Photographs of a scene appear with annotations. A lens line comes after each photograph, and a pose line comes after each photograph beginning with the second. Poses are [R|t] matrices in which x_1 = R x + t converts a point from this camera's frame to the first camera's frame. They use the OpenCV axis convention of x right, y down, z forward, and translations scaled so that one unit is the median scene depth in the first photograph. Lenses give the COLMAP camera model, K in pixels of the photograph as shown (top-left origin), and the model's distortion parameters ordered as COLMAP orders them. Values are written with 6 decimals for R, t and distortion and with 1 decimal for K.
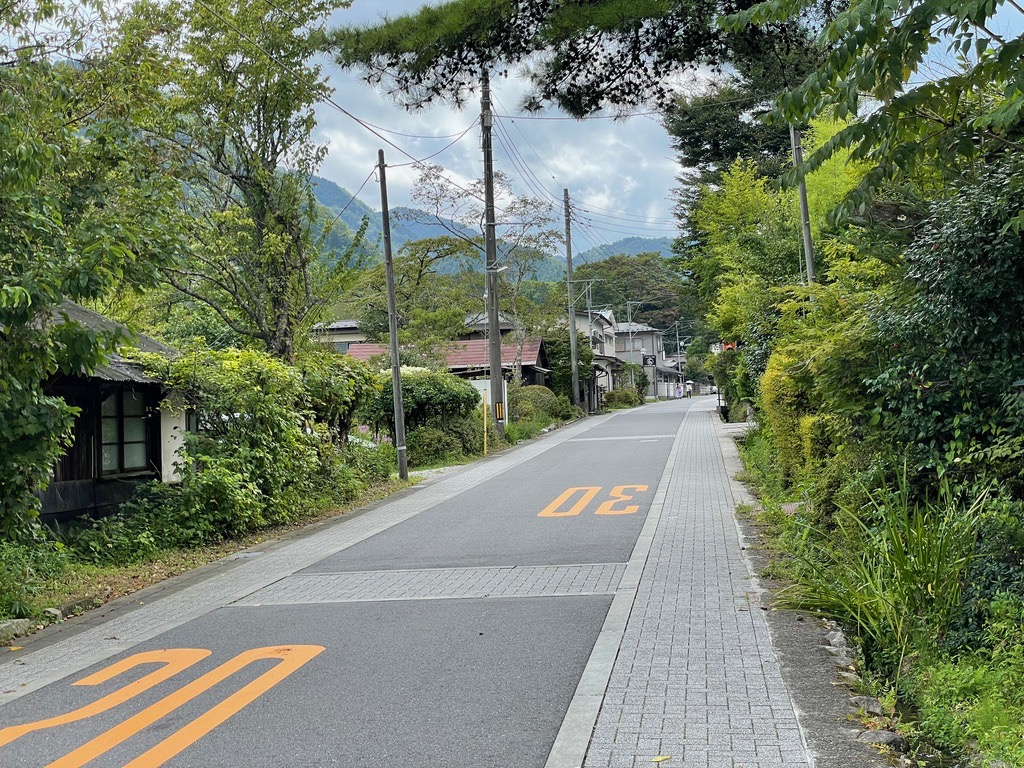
lens RADIAL K [[1548.6, 0, 512.0], [0, 1548.6, 385.7], [0, 0, 1]] dist [-0.018424, 0.000000]
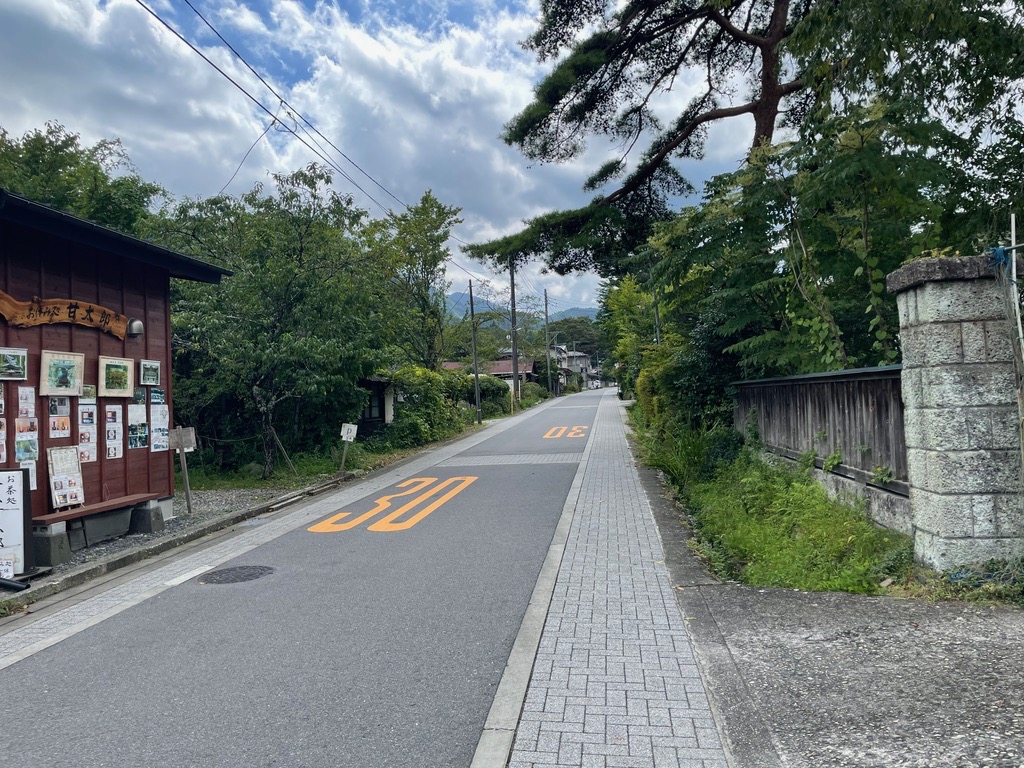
lens RADIAL K [[776.9, 0, 508.7], [0, 776.9, 364.4], [0, 0, 1]] dist [0.006069, 0.000262]
pose [[0.999971, 0.003173, -0.006946, -0.026414], [-0.003329, 0.999739, -0.022599, -0.001696], [0.006873, 0.022621, 0.999720, -0.191597]]
